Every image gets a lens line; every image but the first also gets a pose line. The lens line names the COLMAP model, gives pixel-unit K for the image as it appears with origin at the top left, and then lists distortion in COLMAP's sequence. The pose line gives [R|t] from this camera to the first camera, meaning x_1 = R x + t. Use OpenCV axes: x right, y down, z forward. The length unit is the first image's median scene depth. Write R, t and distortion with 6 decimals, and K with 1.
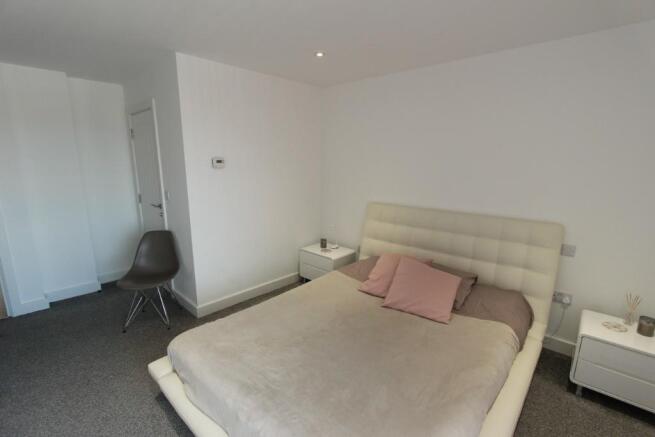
lens RADIAL K [[304.2, 0, 327.5], [0, 304.2, 218.5], [0, 0, 1]] dist [-0.002471, 0.000493]
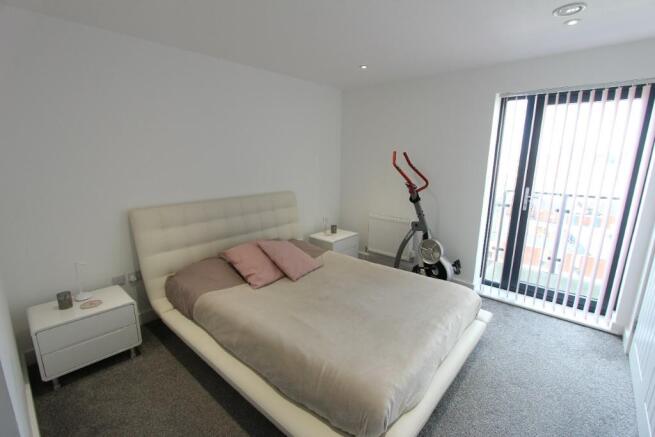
lens RADIAL K [[304.2, 0, 327.5], [0, 304.2, 218.5], [0, 0, 1]] dist [-0.002471, 0.000493]
pose [[-0.006355, -0.217772, 0.975979, -0.715590], [0.174481, 0.960785, 0.215518, -0.133413], [-0.984640, 0.171660, 0.031891, 0.638377]]
